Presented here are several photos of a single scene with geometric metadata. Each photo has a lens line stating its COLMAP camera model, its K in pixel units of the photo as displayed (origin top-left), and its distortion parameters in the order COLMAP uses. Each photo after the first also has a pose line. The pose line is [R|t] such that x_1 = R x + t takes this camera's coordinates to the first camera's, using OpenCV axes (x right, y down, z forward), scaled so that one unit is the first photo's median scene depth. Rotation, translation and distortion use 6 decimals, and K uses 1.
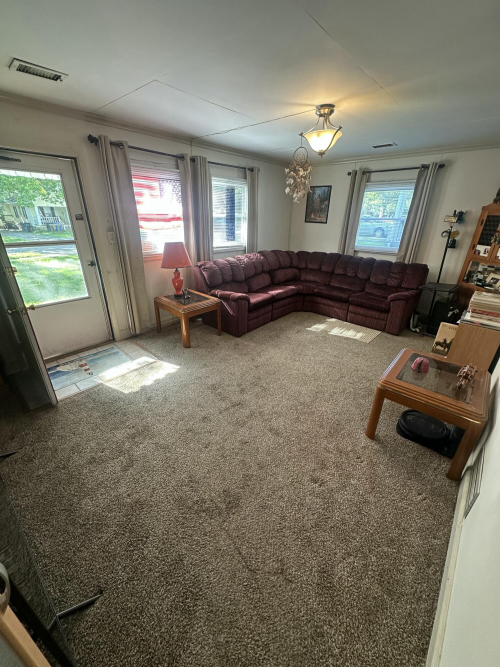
lens RADIAL K [[265.8, 0, 250.0], [0, 265.8, 333.5], [0, 0, 1]] dist [-0.000623, -0.000036]
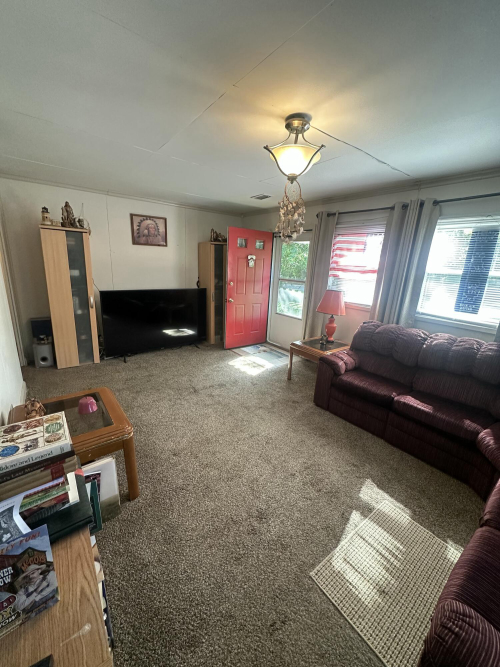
lens RADIAL K [[265.8, 0, 250.0], [0, 265.8, 333.5], [0, 0, 1]] dist [-0.000623, -0.000036]
pose [[-0.181035, 0.230864, -0.955996, 0.707621], [-0.452940, 0.843259, 0.289412, -0.310492], [0.872967, 0.485402, -0.048092, 0.745094]]
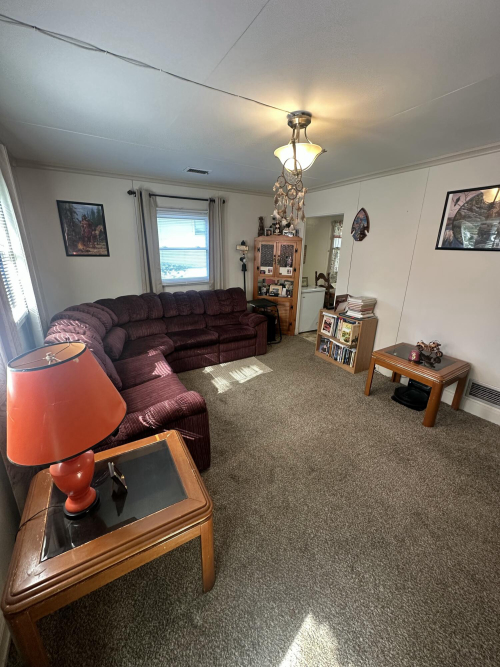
lens RADIAL K [[265.8, 0, 250.0], [0, 265.8, 333.5], [0, 0, 1]] dist [-0.000623, -0.000036]
pose [[0.293664, -0.314705, 0.902620, -0.411148], [0.386844, 0.902602, 0.188840, -0.295686], [-0.874135, 0.293718, 0.386804, 0.625642]]
